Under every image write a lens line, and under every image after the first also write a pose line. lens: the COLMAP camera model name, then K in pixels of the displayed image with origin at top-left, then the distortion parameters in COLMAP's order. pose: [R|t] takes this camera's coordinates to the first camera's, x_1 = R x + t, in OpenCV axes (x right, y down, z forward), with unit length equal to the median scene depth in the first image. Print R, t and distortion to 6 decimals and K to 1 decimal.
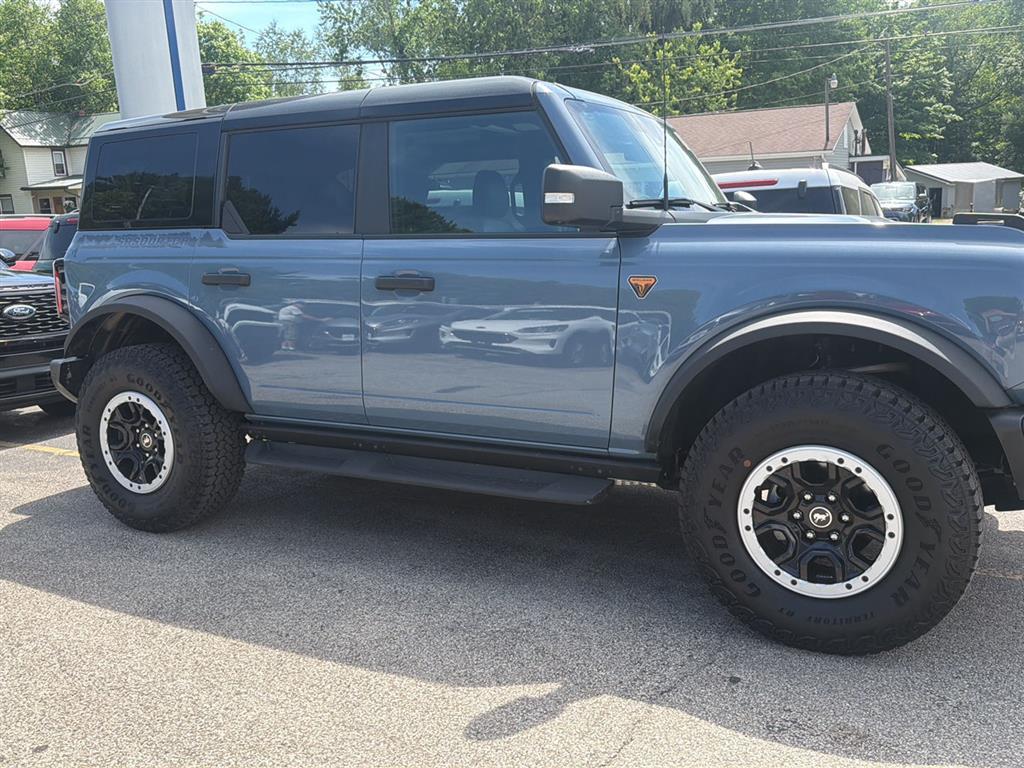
lens RADIAL K [[922.1, 0, 506.3], [0, 922.1, 384.7], [0, 0, 1]] dist [0.135192, -0.264136]
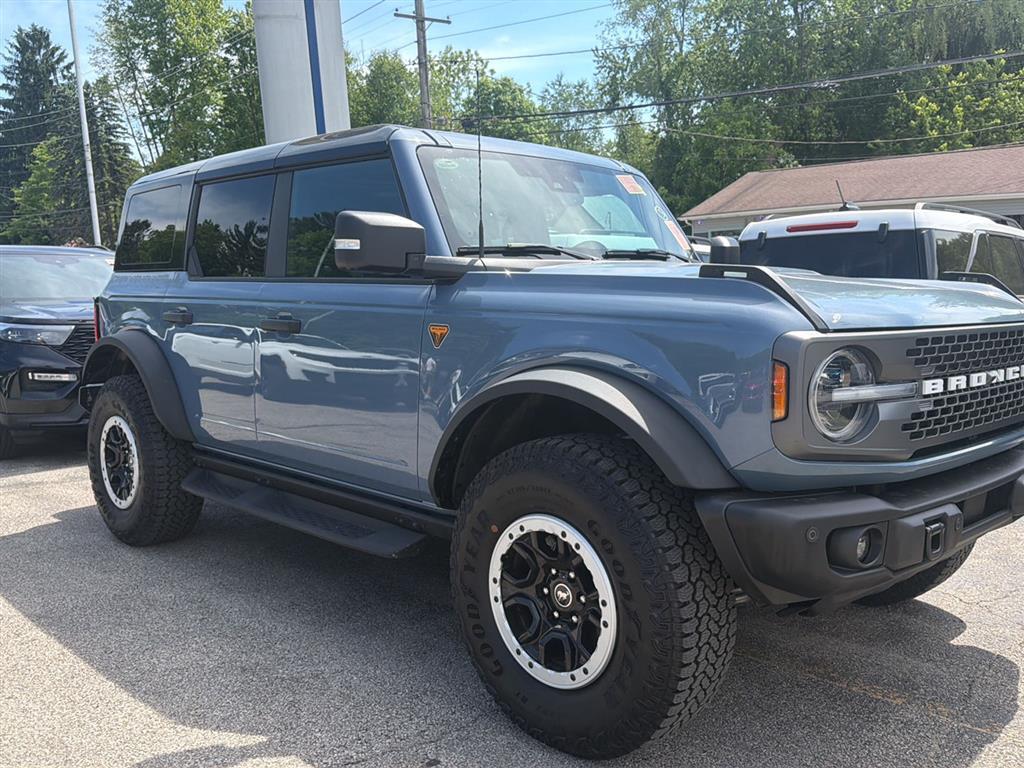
lens RADIAL K [[922.1, 0, 506.3], [0, 922.1, 384.7], [0, 0, 1]] dist [0.135192, -0.264136]
pose [[0.952086, 0.047066, -0.302188, 0.474100], [-0.060256, 0.997588, -0.034471, -0.024219], [0.299836, 0.051028, 0.952625, 0.100229]]
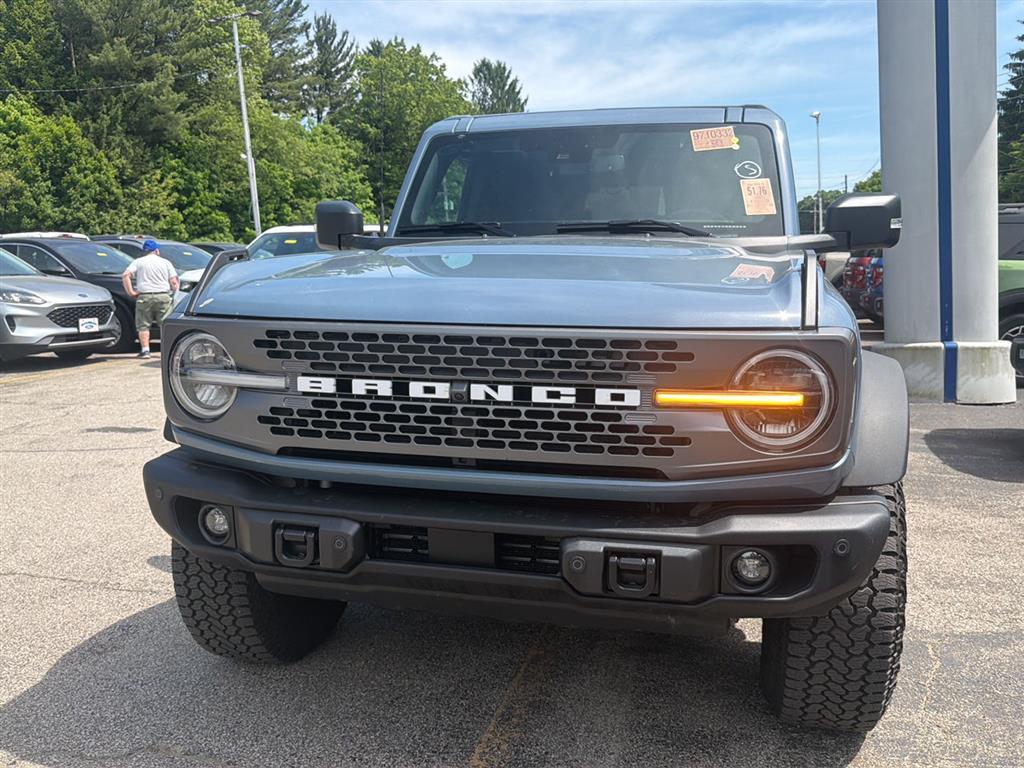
lens RADIAL K [[858.6, 0, 508.1], [0, 858.6, 370.6], [0, 0, 1]] dist [0.091231, -0.001441]
pose [[0.258687, 0.145743, -0.954903, 1.183244], [-0.150463, 0.982566, 0.109204, -0.164128], [0.954171, 0.115428, 0.276106, 0.843882]]
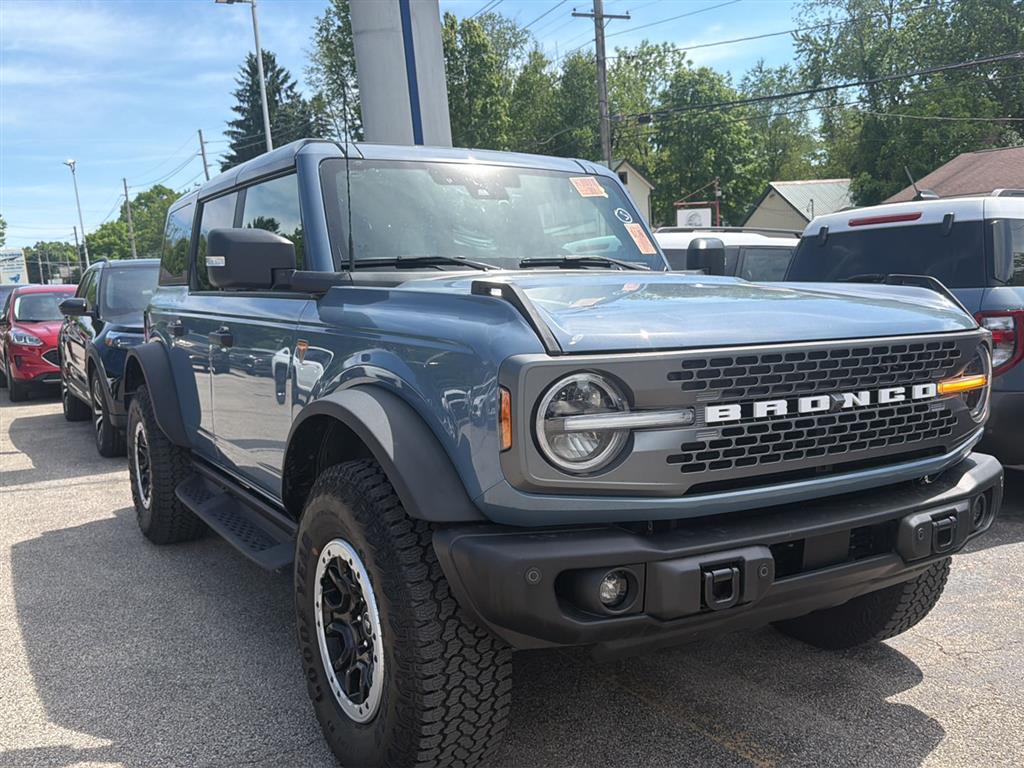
lens RADIAL K [[922.1, 0, 506.3], [0, 922.1, 384.7], [0, 0, 1]] dist [0.135192, -0.264136]
pose [[0.860726, 0.052226, -0.506382, 0.760169], [-0.070840, 0.997333, -0.017551, -0.065220], [0.504115, 0.050979, 0.862131, 0.263781]]
